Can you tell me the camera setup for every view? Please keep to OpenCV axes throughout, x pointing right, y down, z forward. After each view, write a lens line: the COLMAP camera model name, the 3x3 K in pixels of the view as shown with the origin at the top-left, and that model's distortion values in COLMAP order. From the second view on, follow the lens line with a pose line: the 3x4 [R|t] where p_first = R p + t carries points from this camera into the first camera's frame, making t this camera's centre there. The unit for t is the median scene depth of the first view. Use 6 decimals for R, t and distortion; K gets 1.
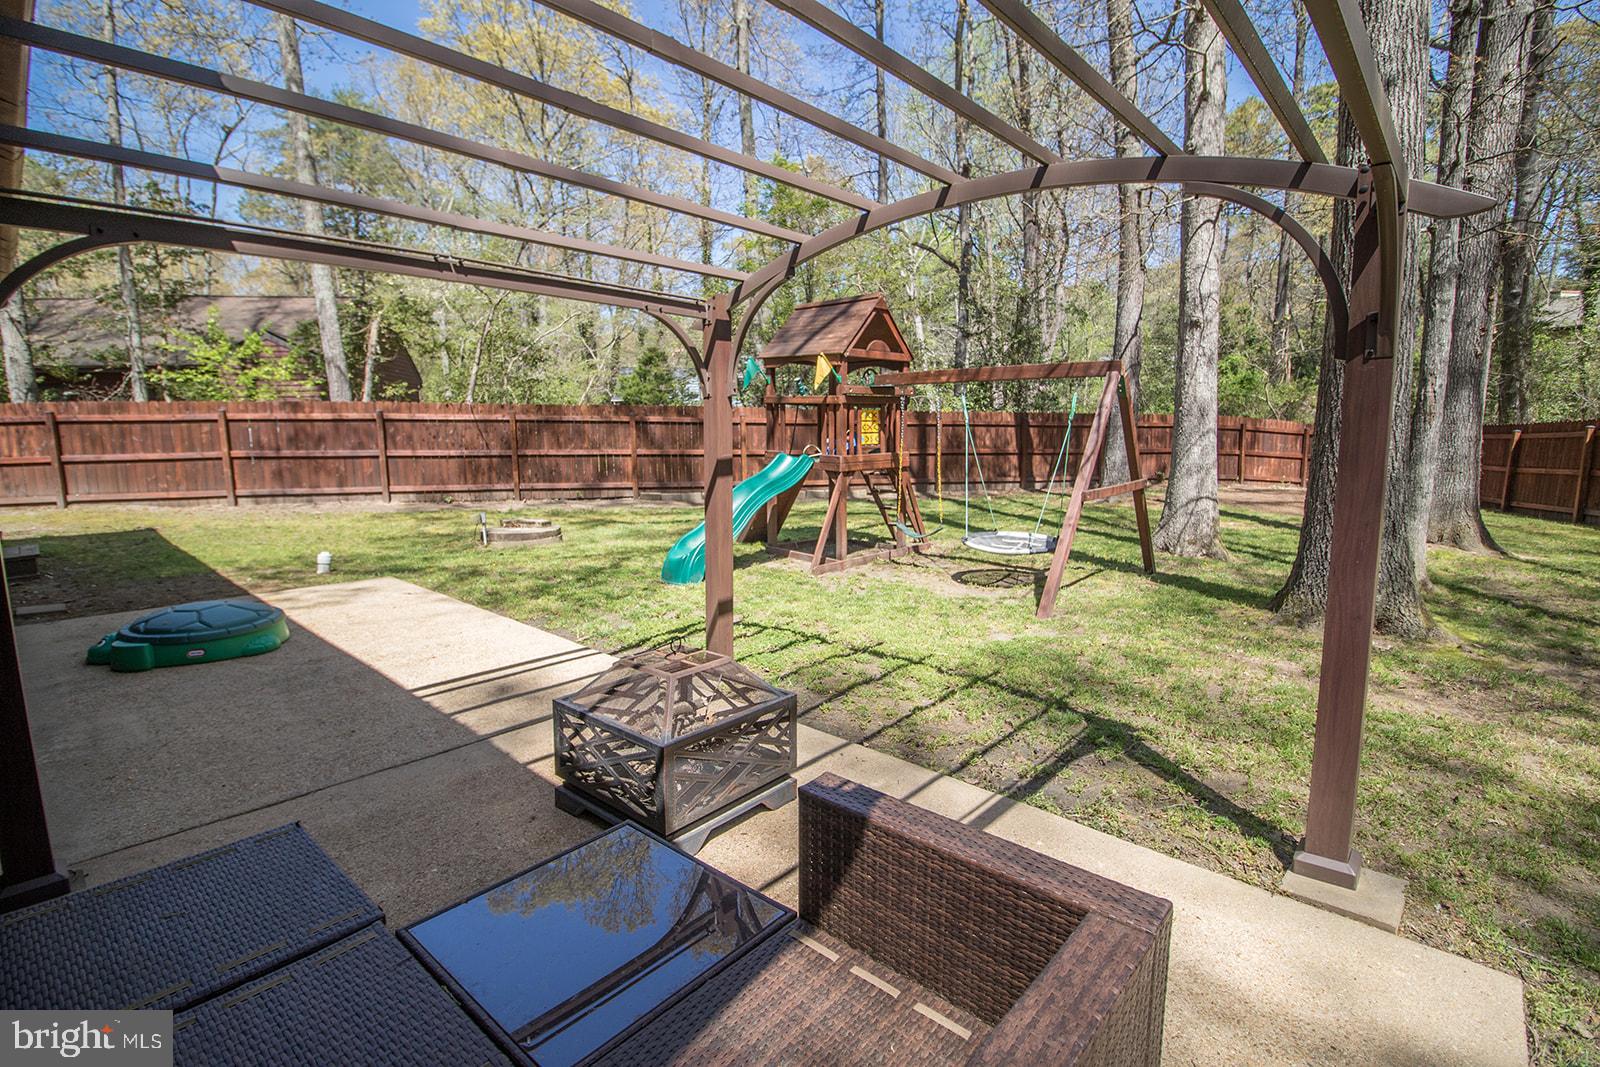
lens RADIAL K [[741.5, 0, 801.5], [0, 741.5, 532.9], [0, 0, 1]] dist [-0.016993, -0.005427]
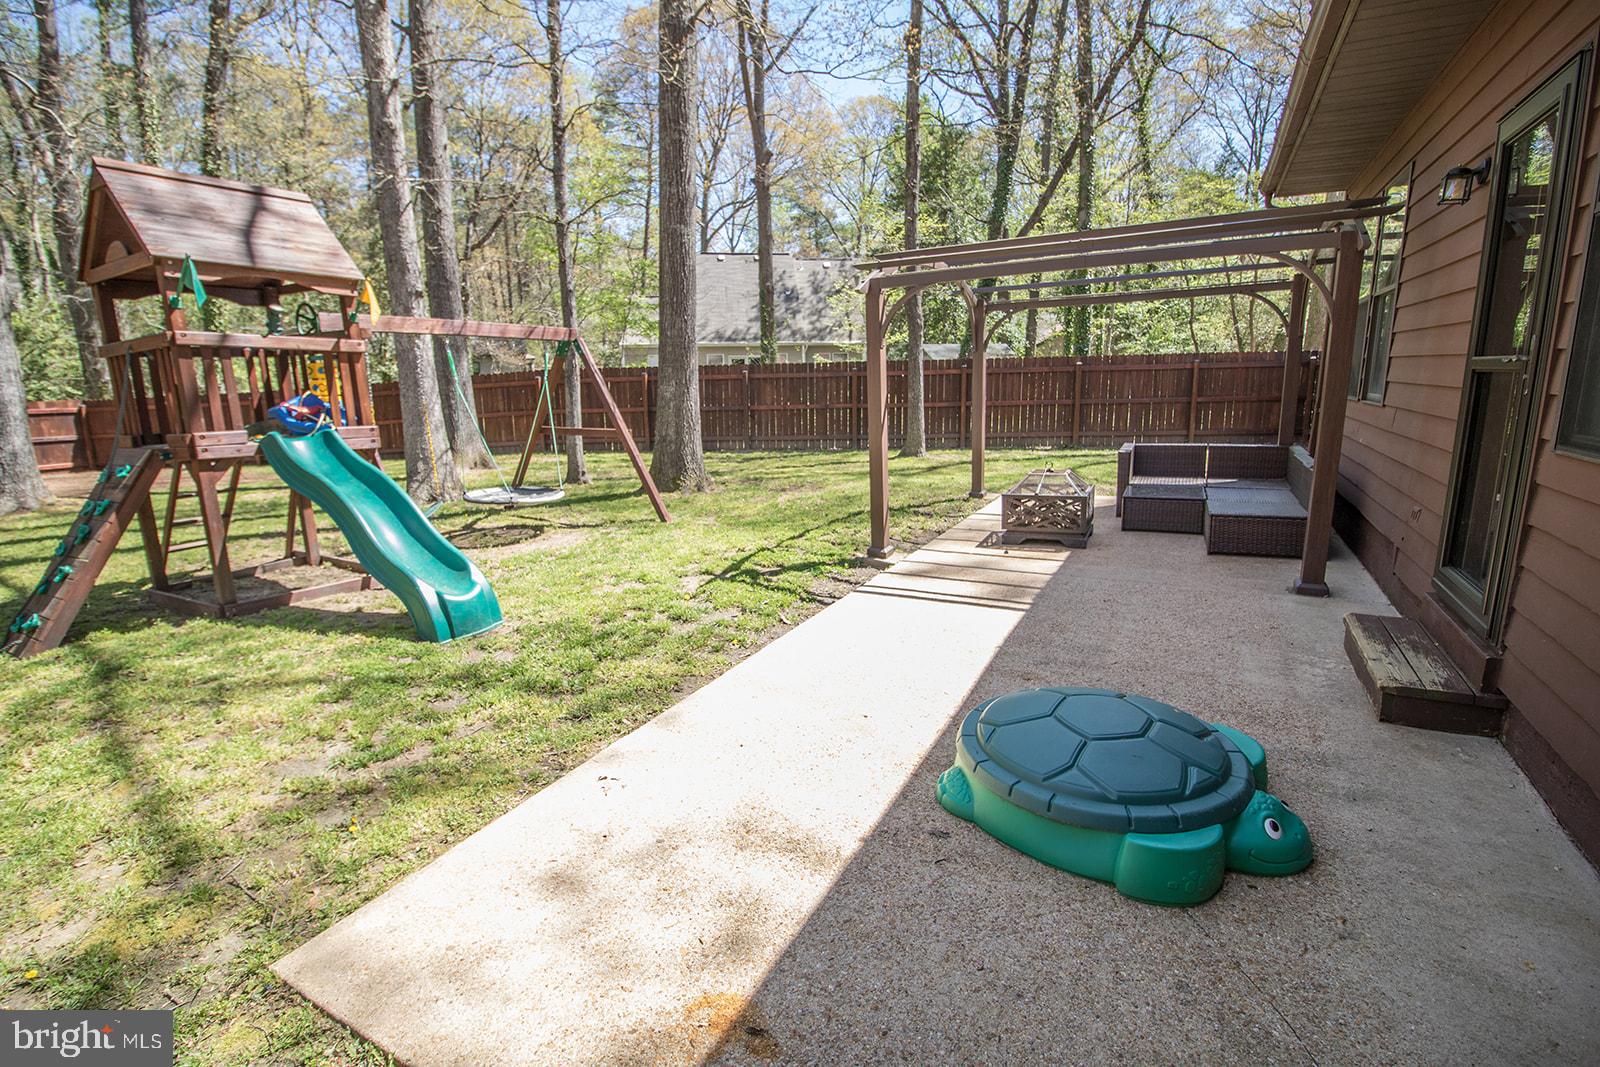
lens RADIAL K [[741.5, 0, 798.3], [0, 741.5, 532.9], [0, 0, 1]] dist [-0.016993, -0.005427]
pose [[-0.242880, -0.178721, 0.953451, -1.304429], [0.162171, 0.961569, 0.221554, -0.168230], [-0.956405, 0.208433, -0.204563, 1.354994]]
